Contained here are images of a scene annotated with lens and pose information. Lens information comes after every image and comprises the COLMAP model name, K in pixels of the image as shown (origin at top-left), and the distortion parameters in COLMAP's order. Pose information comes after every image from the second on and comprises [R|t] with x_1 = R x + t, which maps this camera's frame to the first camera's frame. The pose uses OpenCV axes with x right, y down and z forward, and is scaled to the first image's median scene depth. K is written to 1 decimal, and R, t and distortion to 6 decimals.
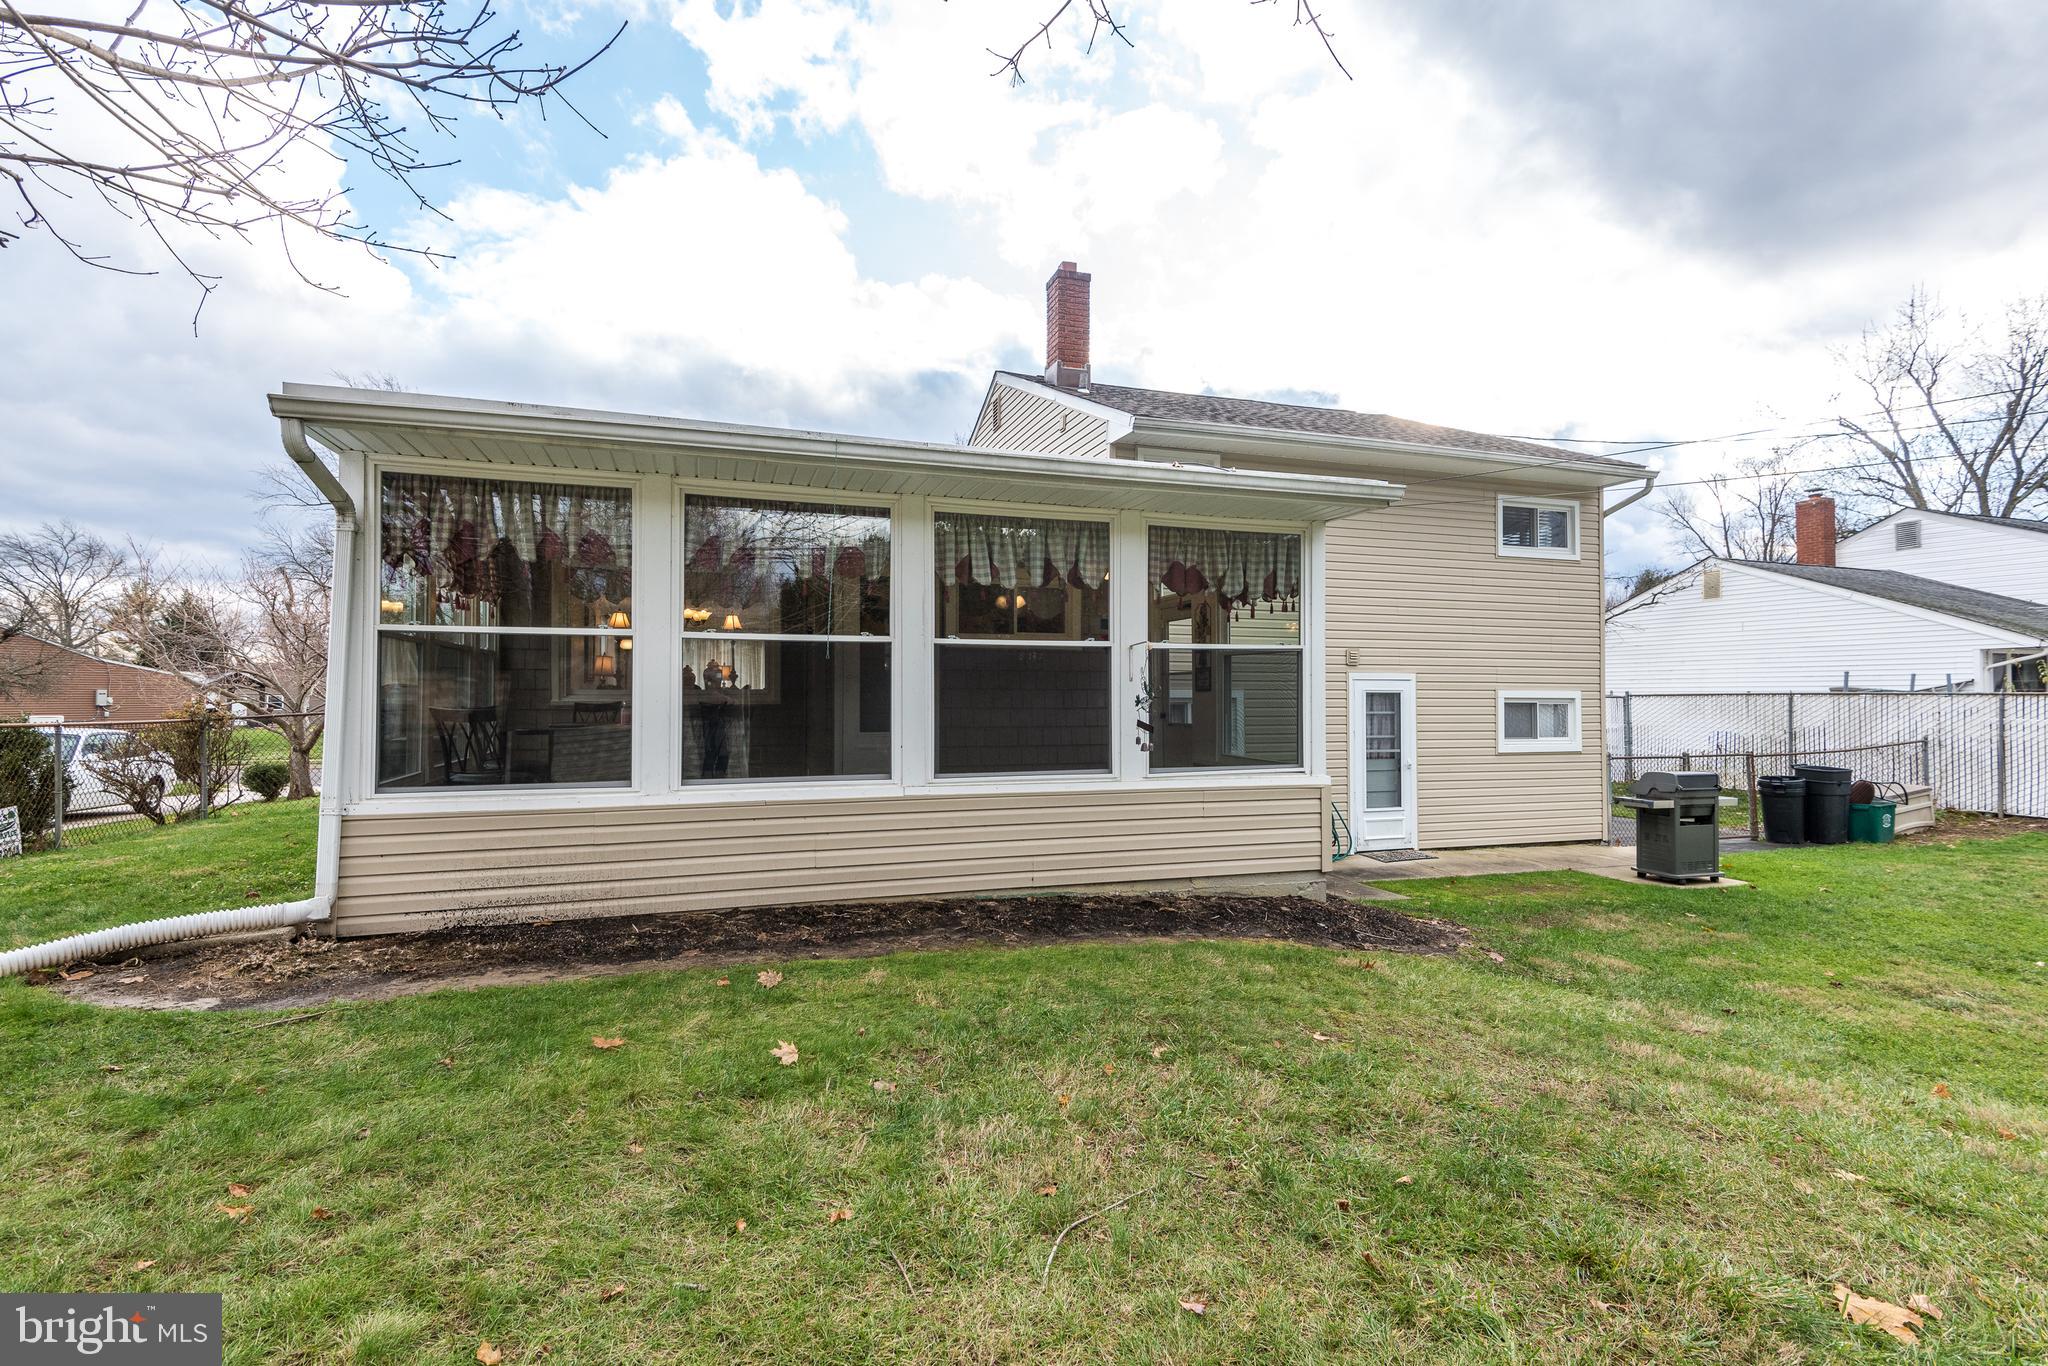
lens RADIAL K [[952.6, 0, 1037.3], [0, 952.6, 676.8], [0, 0, 1]] dist [0.024530, -0.011259]
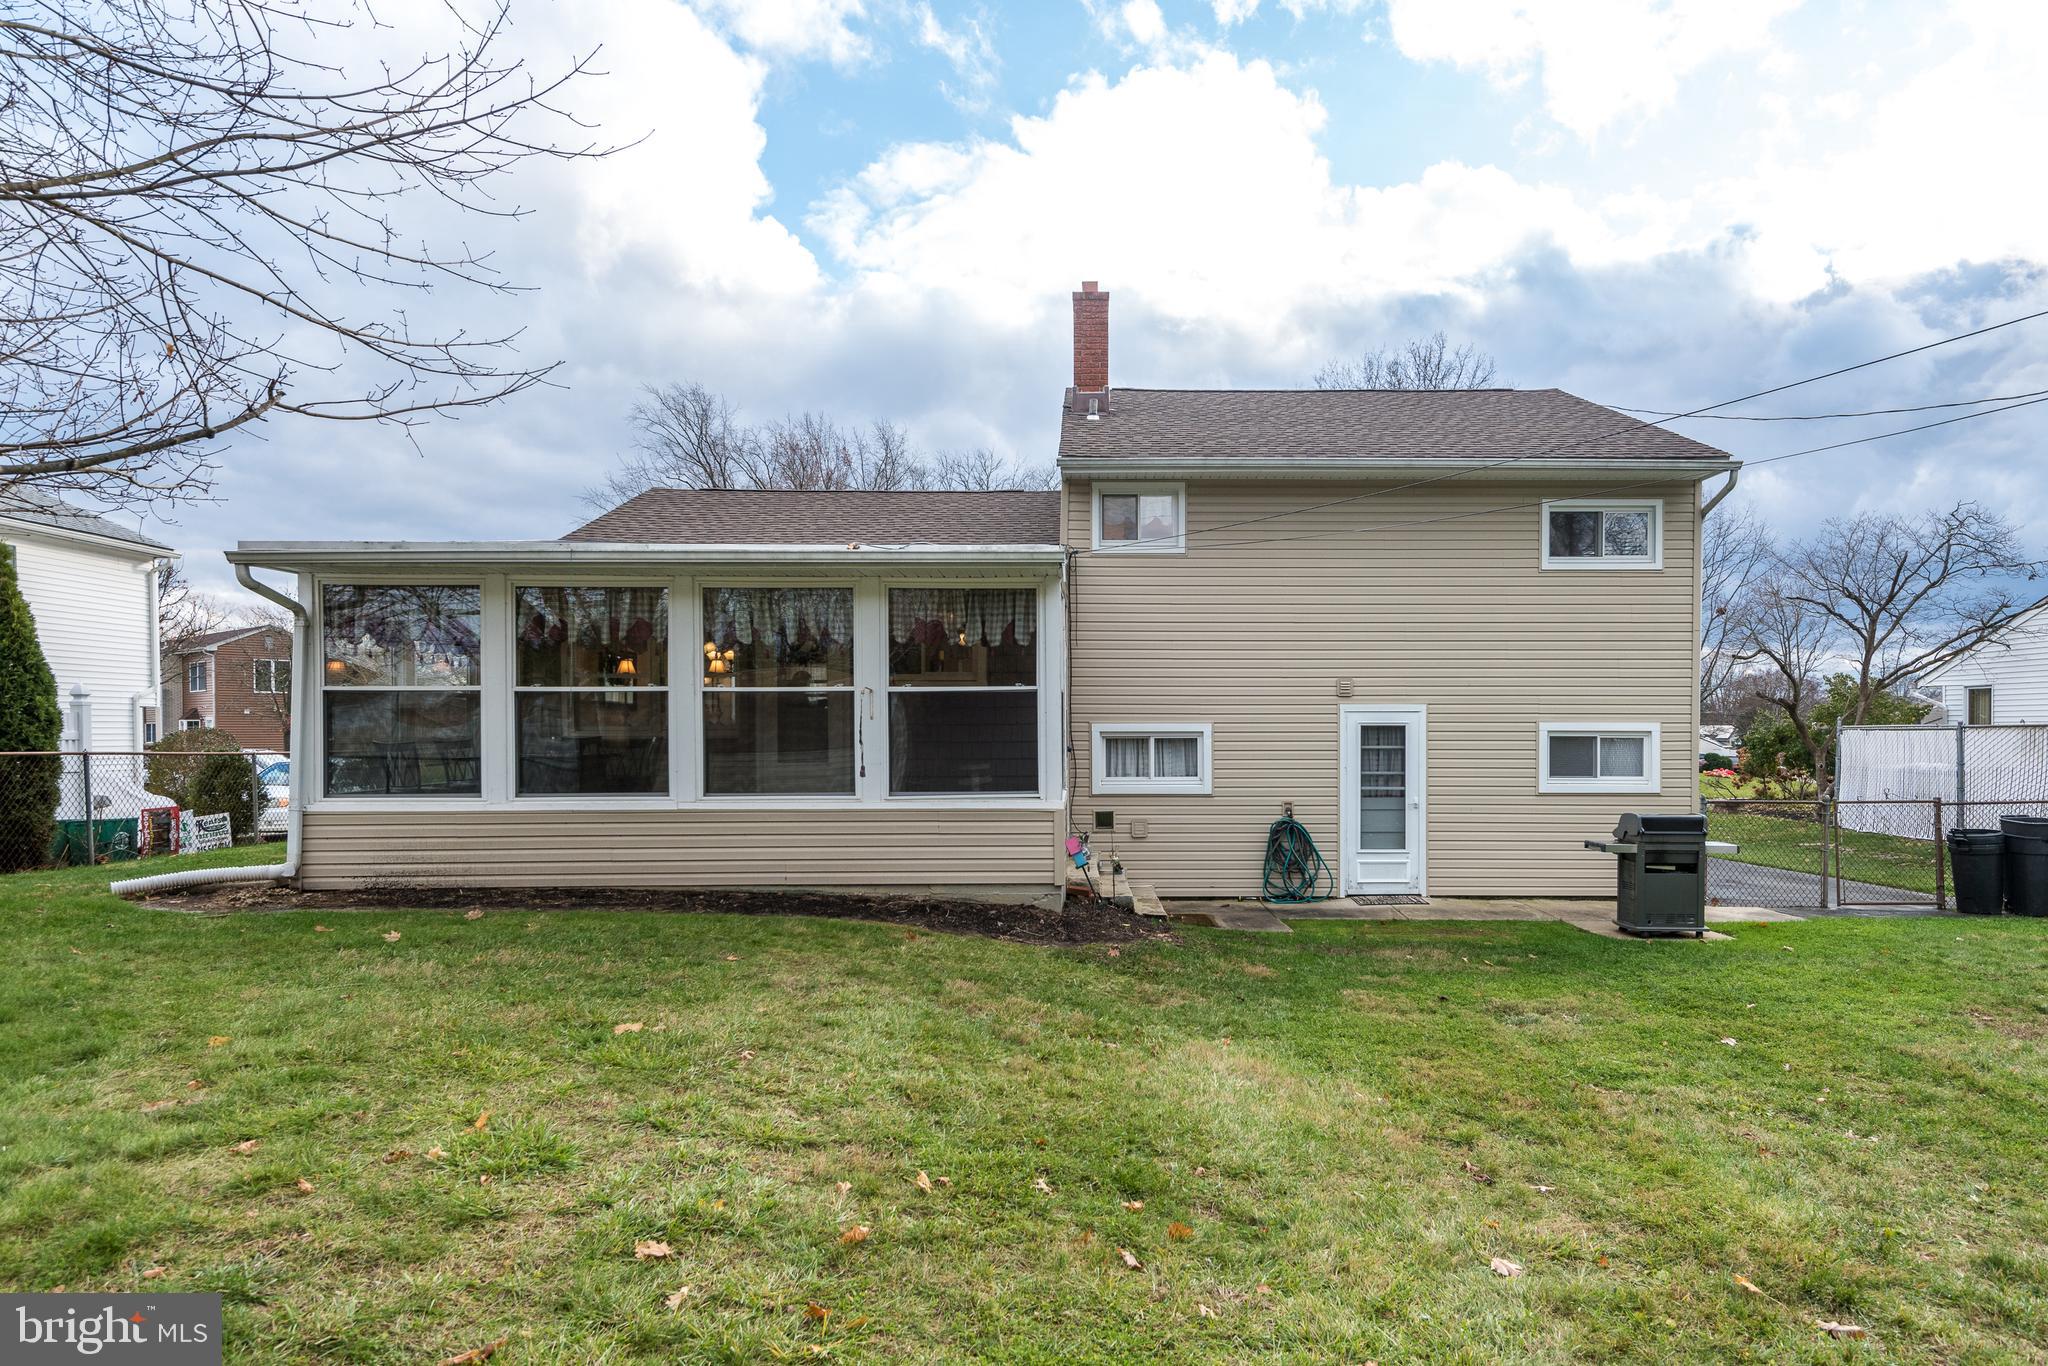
lens RADIAL K [[1213.0, 0, 1115.1], [0, 1213.0, 745.5], [0, 0, 1]] dist [0.029230, -0.000629]
pose [[0.955177, 0.001406, -0.296032, 0.466858], [0.008798, 0.999412, 0.033135, -0.005991], [0.295904, -0.034254, 0.954603, -0.207217]]
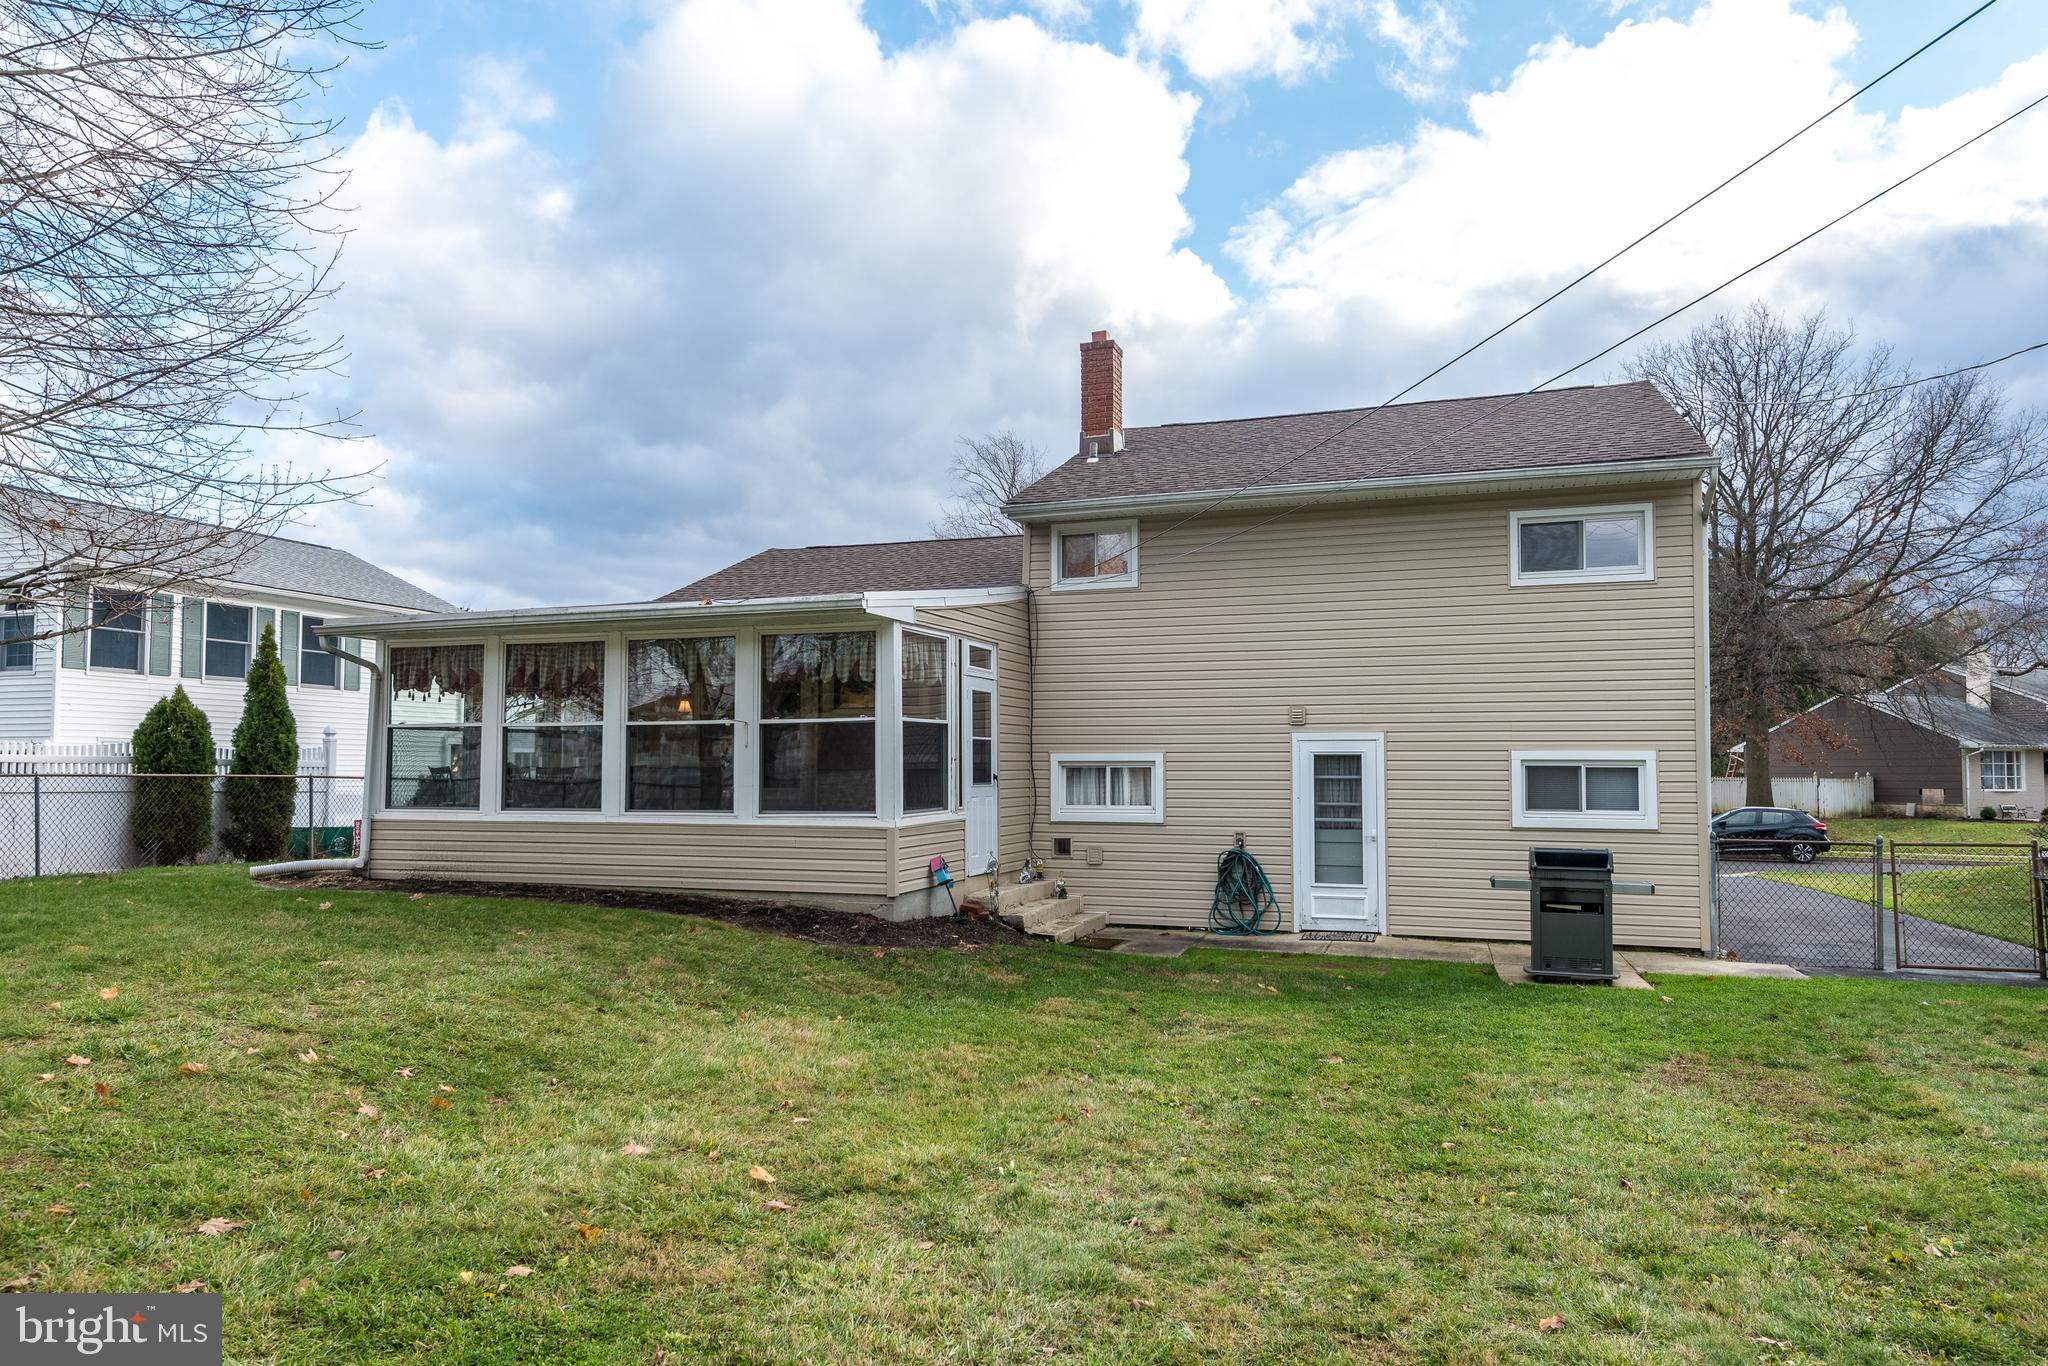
lens RADIAL K [[1306.7, 0, 1081.4], [0, 1306.7, 708.3], [0, 0, 1]] dist [0.011019, 0.000225]
pose [[0.791919, -0.029018, -0.609936, 0.928390], [0.014170, 0.999475, -0.029153, 0.005288], [0.610462, 0.014444, 0.791914, -0.120538]]
